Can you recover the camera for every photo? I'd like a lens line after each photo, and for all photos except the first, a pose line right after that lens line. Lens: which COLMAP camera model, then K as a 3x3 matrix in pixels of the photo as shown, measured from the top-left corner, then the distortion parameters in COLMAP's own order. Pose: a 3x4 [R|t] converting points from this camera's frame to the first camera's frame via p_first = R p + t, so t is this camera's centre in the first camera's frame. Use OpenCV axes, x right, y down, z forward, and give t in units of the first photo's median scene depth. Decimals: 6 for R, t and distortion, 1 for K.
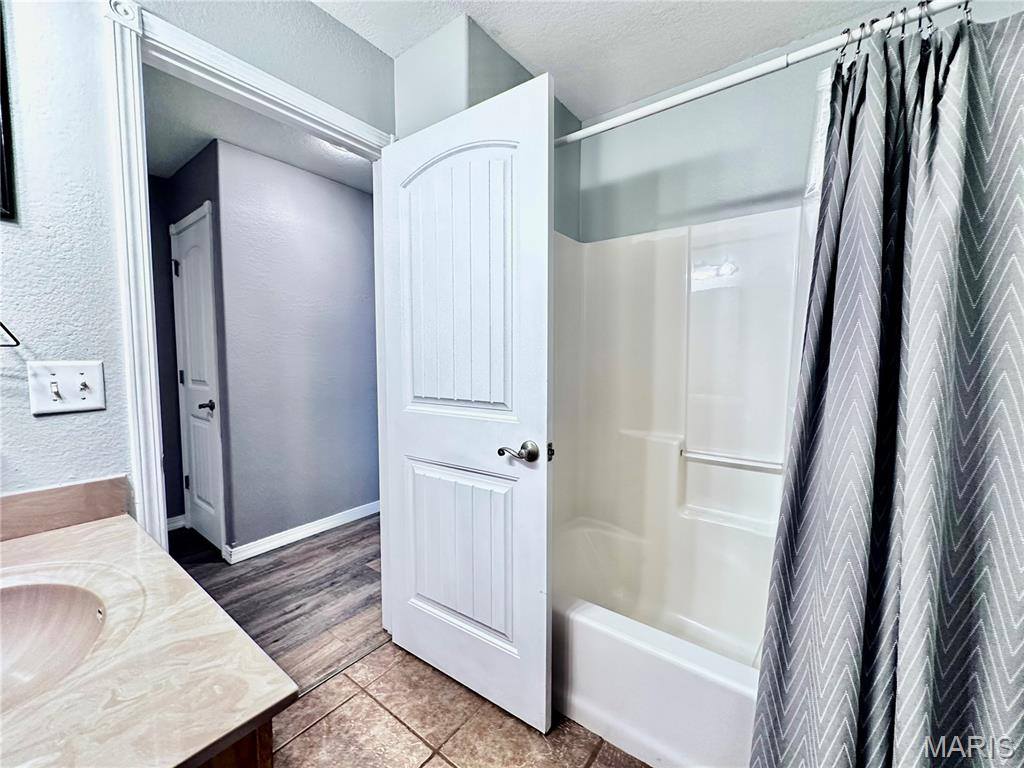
lens RADIAL K [[415.3, 0, 512.0], [0, 415.3, 384.0], [0, 0, 1]] dist [-0.000937, -0.000060]
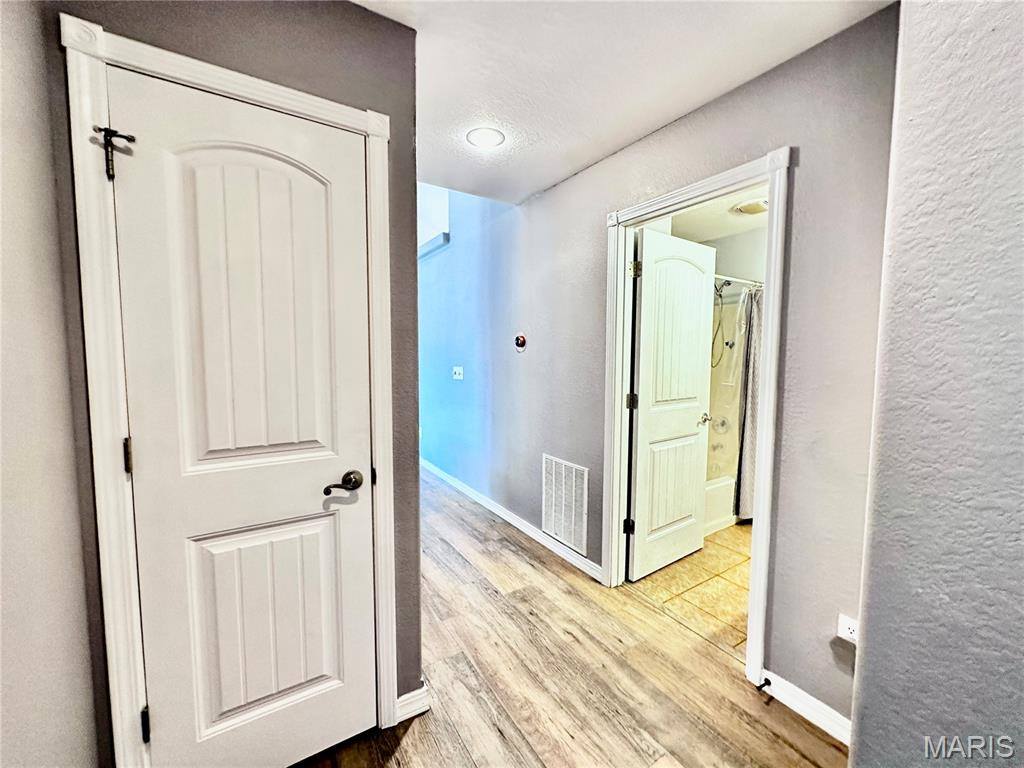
lens RADIAL K [[415.3, 0, 512.0], [0, 415.3, 384.0], [0, 0, 1]] dist [-0.000937, -0.000060]
pose [[0.324740, -0.065472, 0.943534, -1.351139], [0.056106, 0.997178, 0.049884, -0.102017], [-0.944138, 0.036738, 0.327497, 0.727864]]
